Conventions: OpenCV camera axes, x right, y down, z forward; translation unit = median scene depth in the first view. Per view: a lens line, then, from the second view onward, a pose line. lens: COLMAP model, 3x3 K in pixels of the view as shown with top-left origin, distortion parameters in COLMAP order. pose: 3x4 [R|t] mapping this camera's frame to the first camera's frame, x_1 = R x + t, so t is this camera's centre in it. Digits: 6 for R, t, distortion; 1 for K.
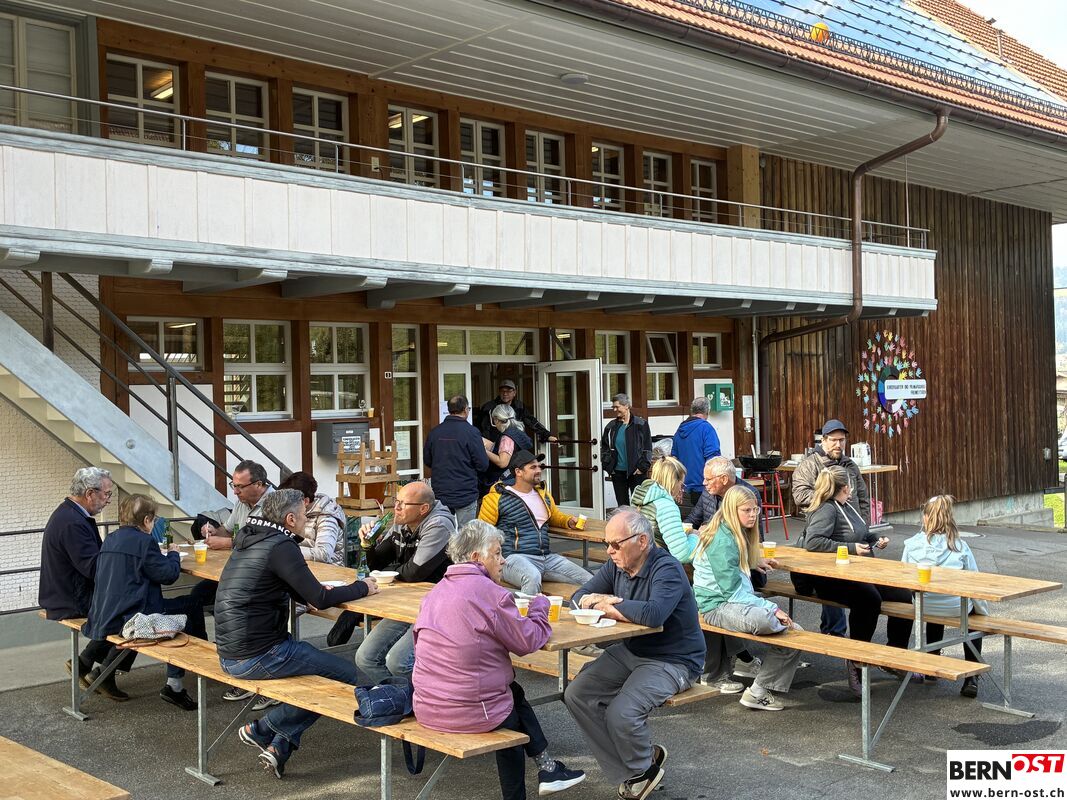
lens RADIAL K [[1137.9, 0, 531.3], [0, 1137.9, 402.2], [0, 0, 1]] dist [0.083109, -0.184801]
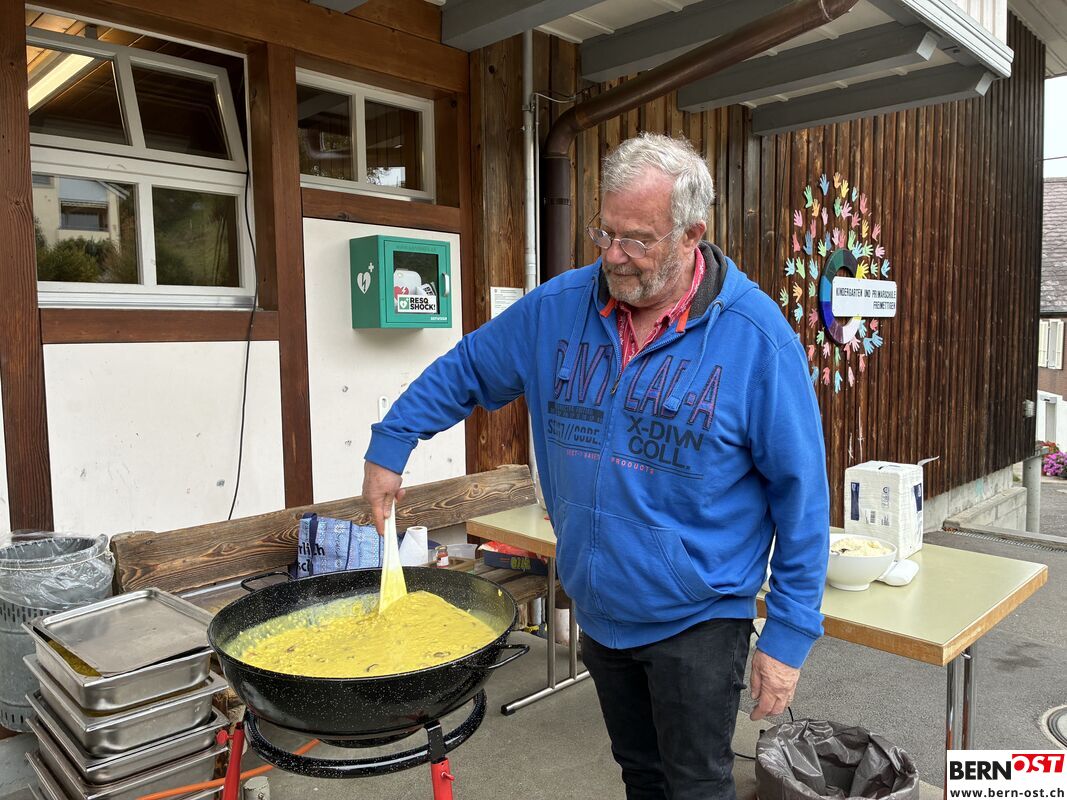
lens RADIAL K [[801.9, 0, 533.2], [0, 801.9, 395.7], [0, 0, 1]] dist [0.056857, -0.093239]
pose [[0.998098, 0.008651, 0.061033, 0.161311], [-0.013074, 0.997286, 0.072453, 0.008259], [-0.060241, -0.073113, 0.995503, 0.664520]]
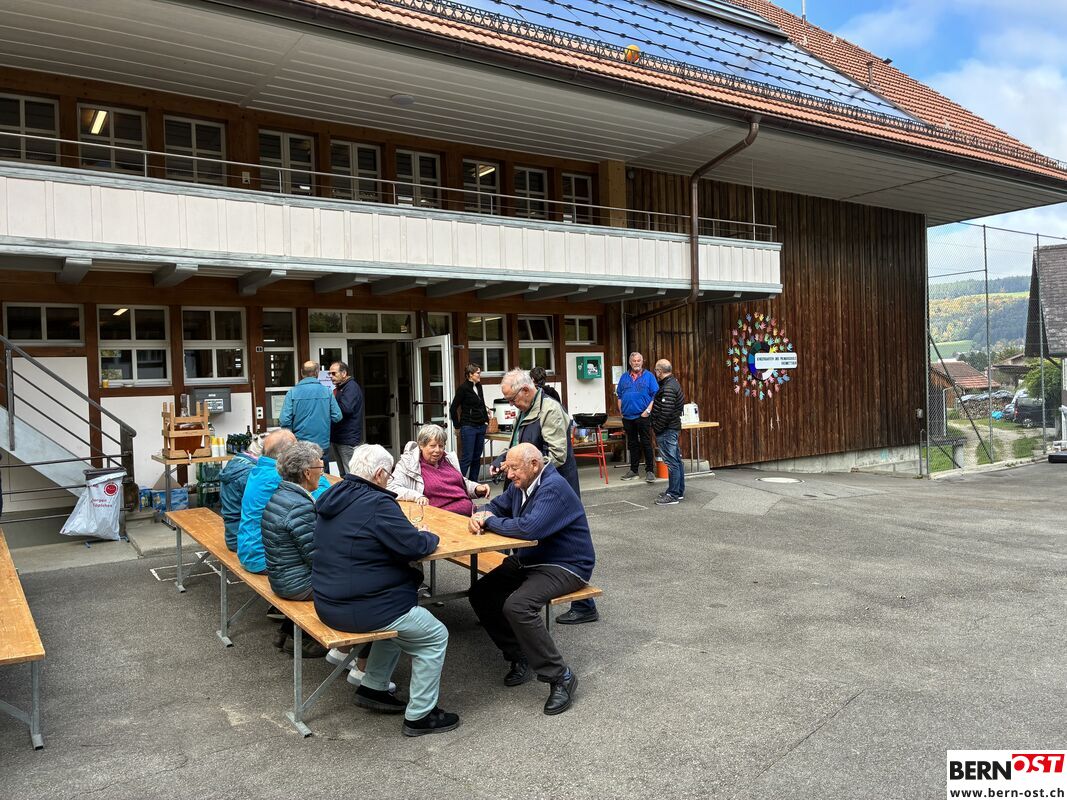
lens RADIAL K [[801.9, 0, 533.2], [0, 801.9, 395.7], [0, 0, 1]] dist [0.056857, -0.093239]
pose [[0.991340, -0.003076, -0.131284, 0.187729], [0.005895, 0.999760, 0.021086, 0.006568], [0.131187, -0.021677, 0.991121, 0.118337]]
